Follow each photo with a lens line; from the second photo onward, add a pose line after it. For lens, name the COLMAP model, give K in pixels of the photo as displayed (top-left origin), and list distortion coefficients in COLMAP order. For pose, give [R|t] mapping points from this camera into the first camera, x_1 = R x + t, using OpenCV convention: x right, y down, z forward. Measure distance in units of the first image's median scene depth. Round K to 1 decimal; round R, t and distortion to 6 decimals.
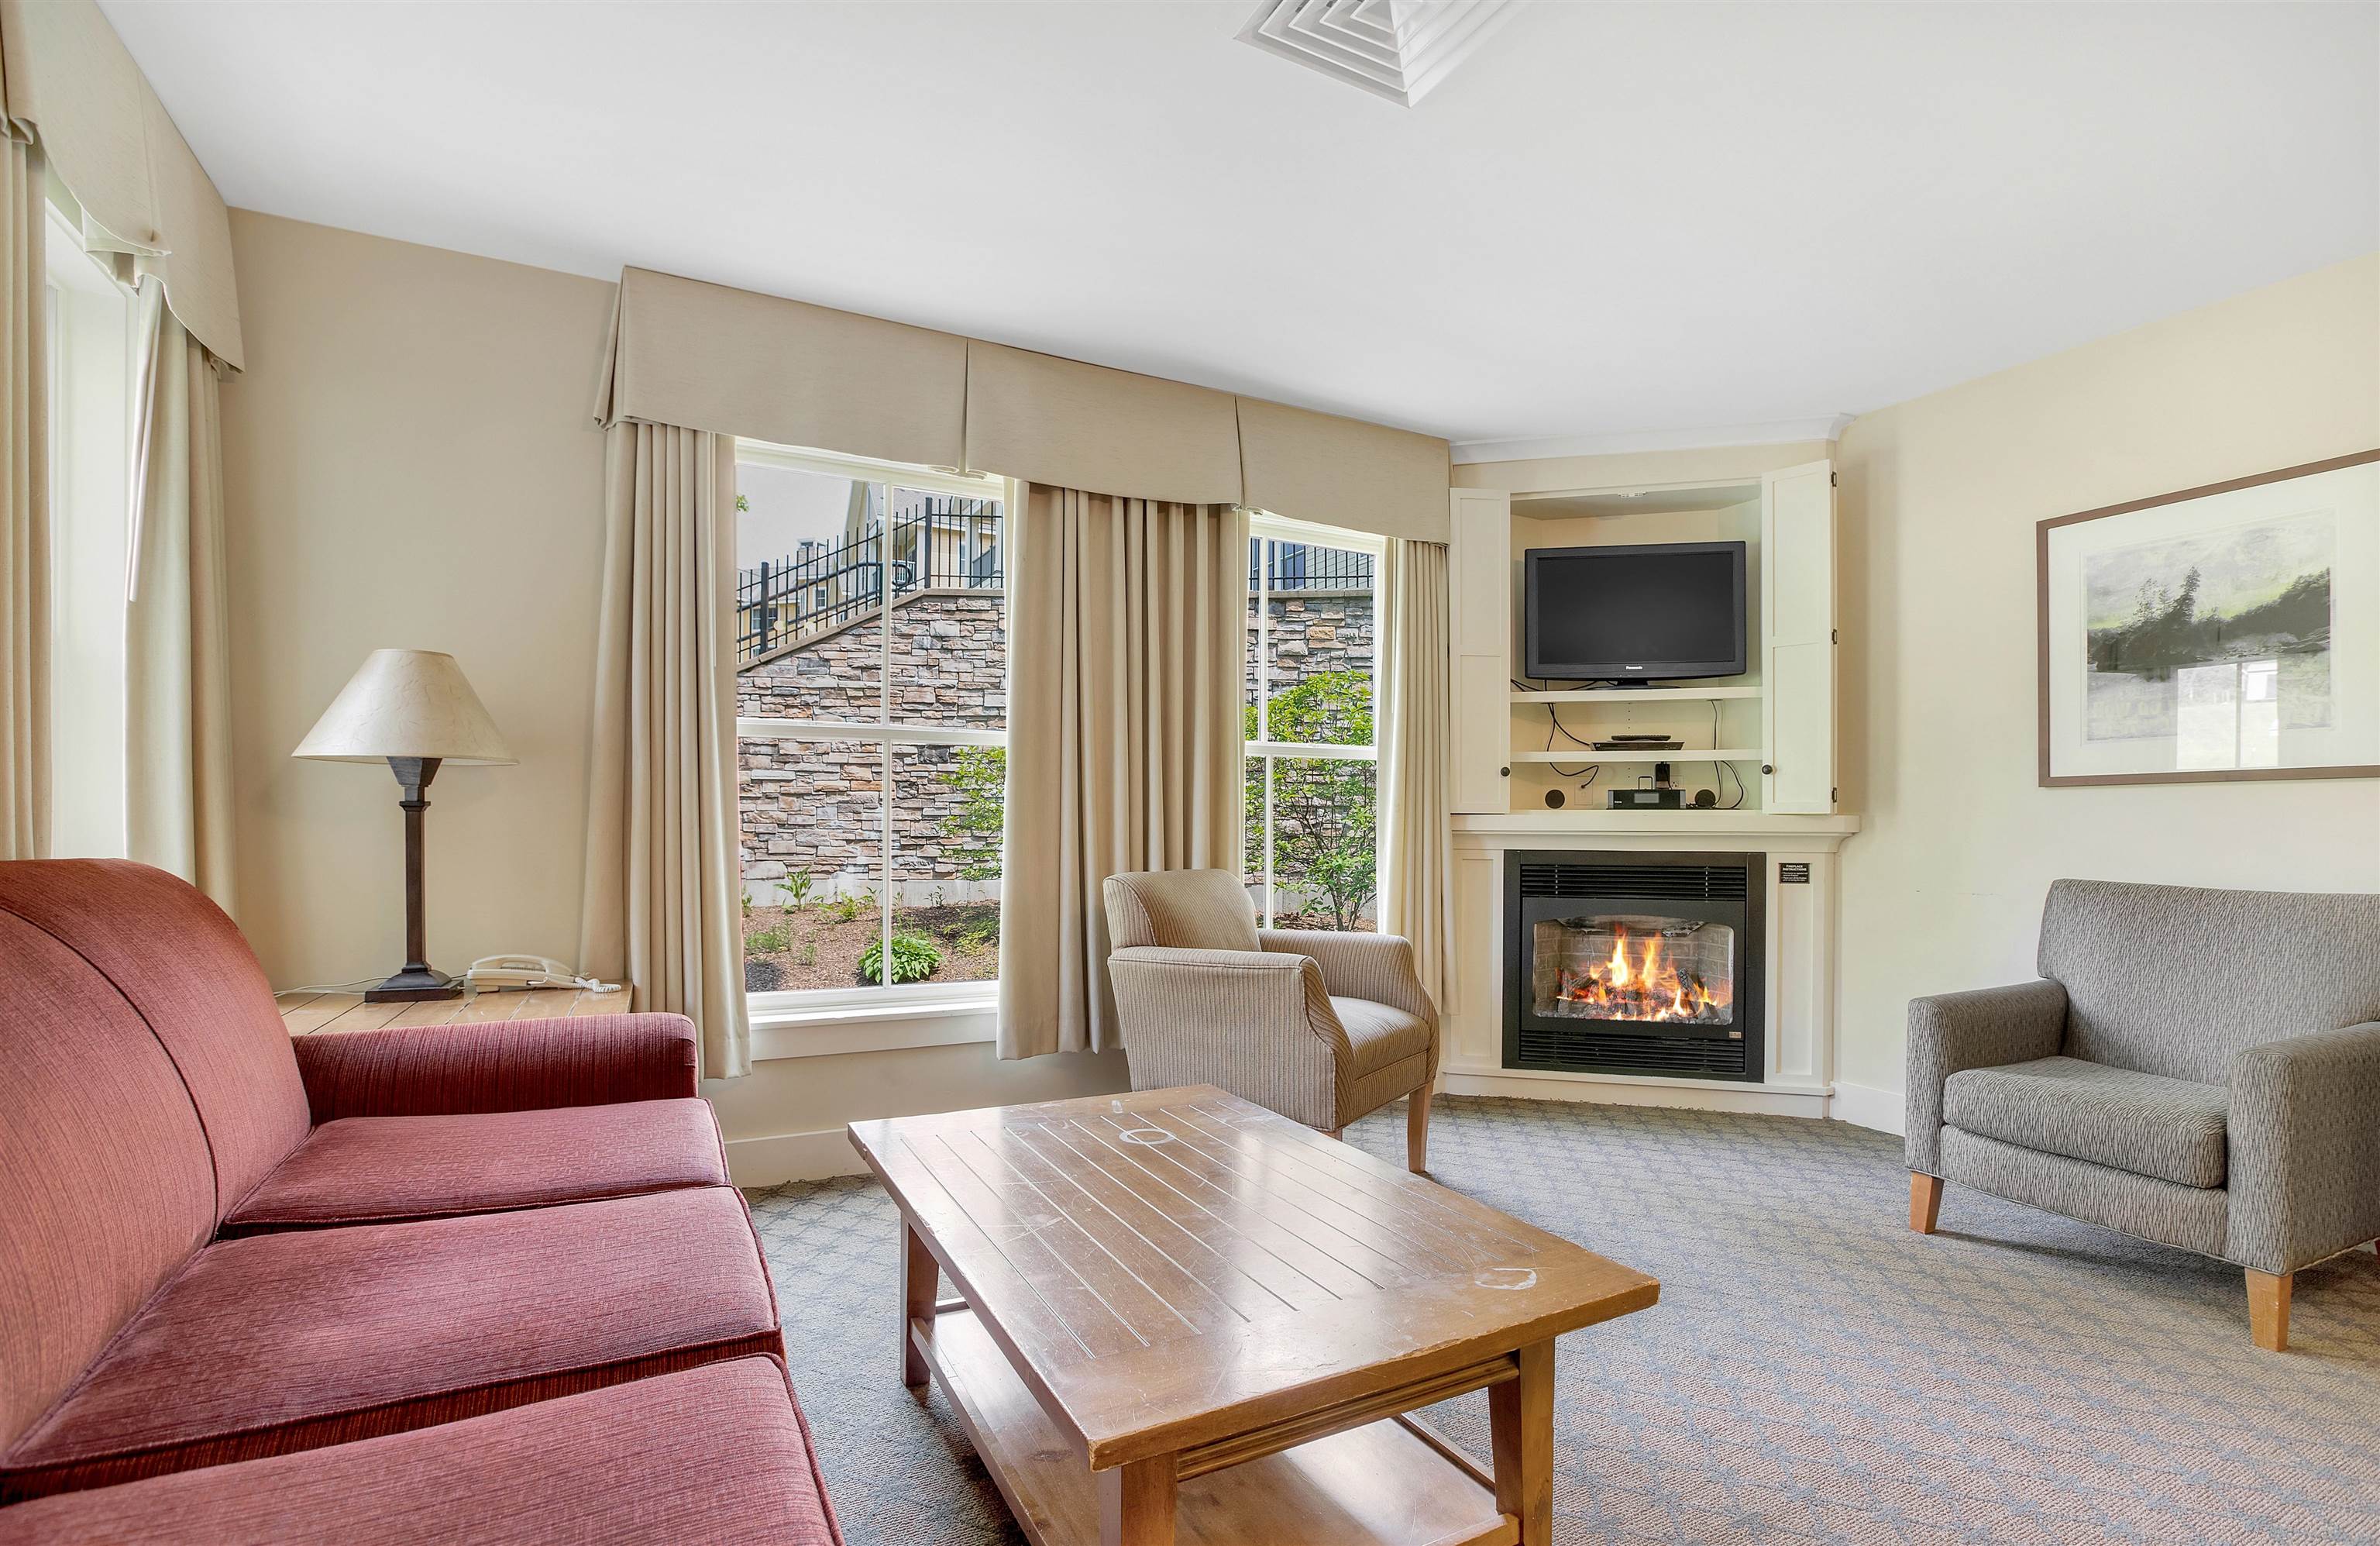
lens RADIAL K [[1121.8, 0, 1236.3], [0, 1121.8, 843.1], [0, 0, 1]] dist [-0.046458, 0.000829]
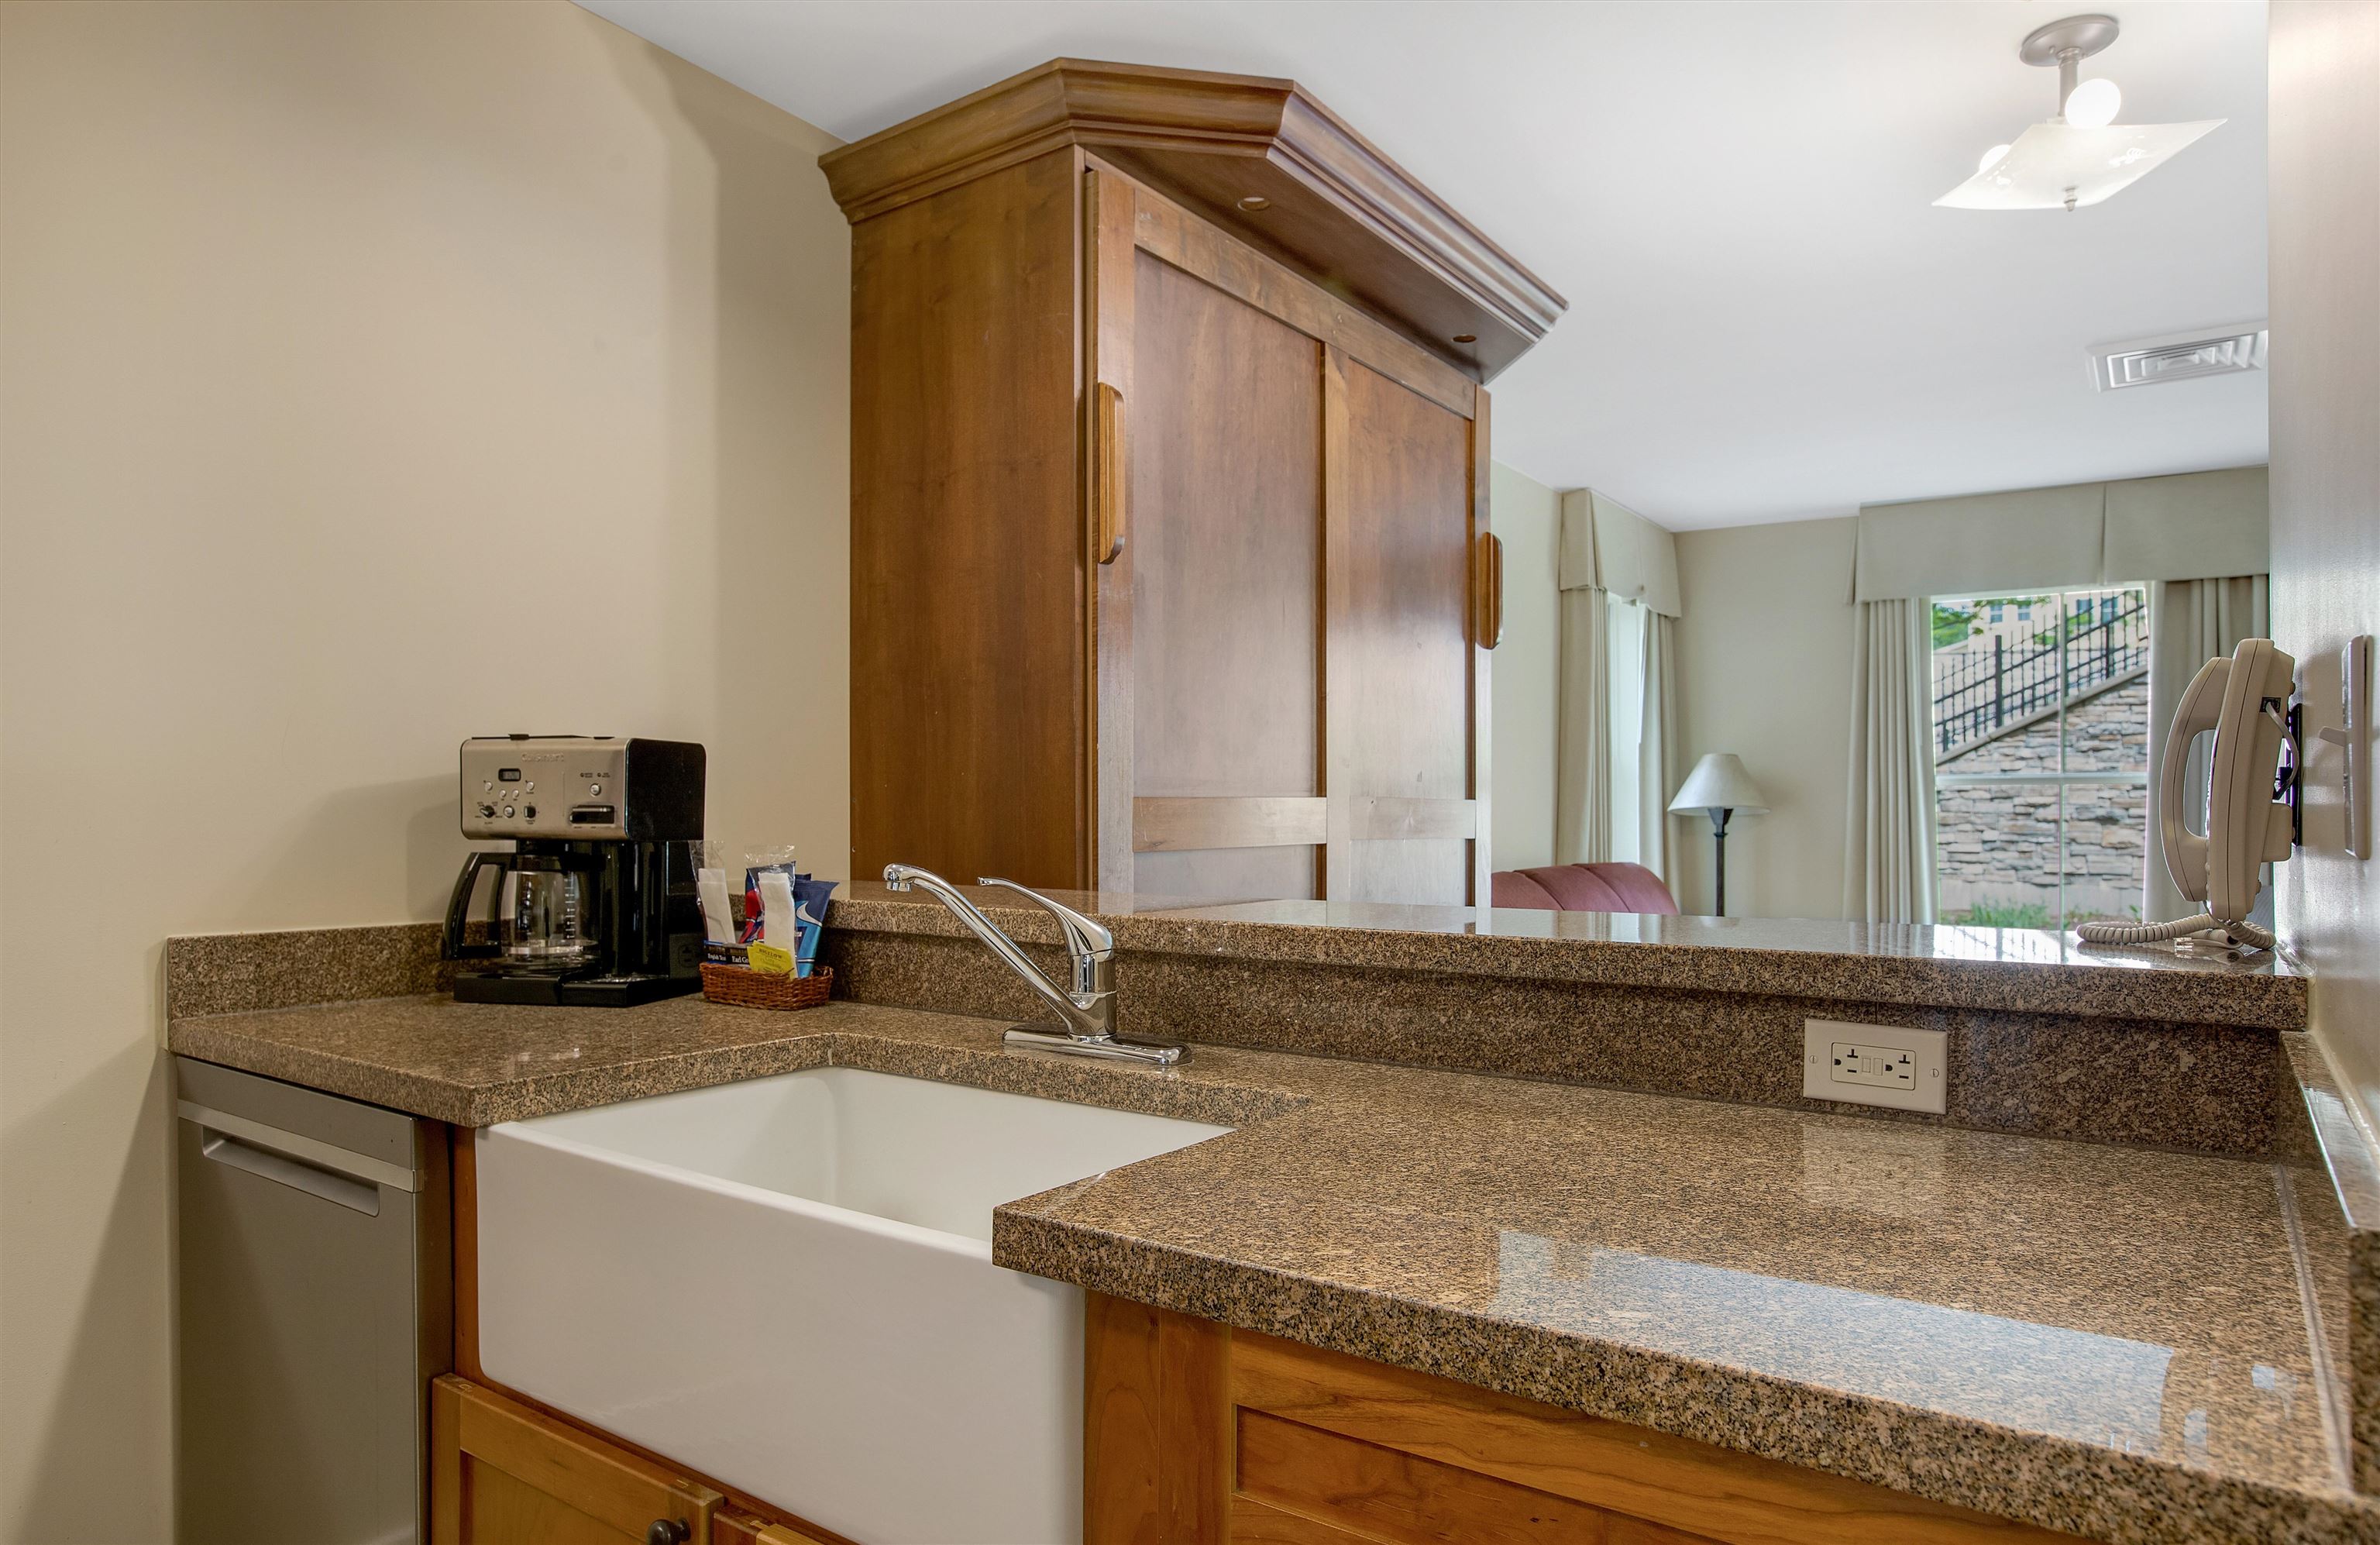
lens RADIAL K [[1406.0, 0, 1228.3], [0, 1406.0, 817.0], [0, 0, 1]] dist [-0.072855, 0.074905]
pose [[0.446512, -0.002892, -0.894773, 0.347862], [-0.011481, 0.999894, -0.008961, -0.012085], [0.894704, 0.014274, 0.446431, -0.311880]]
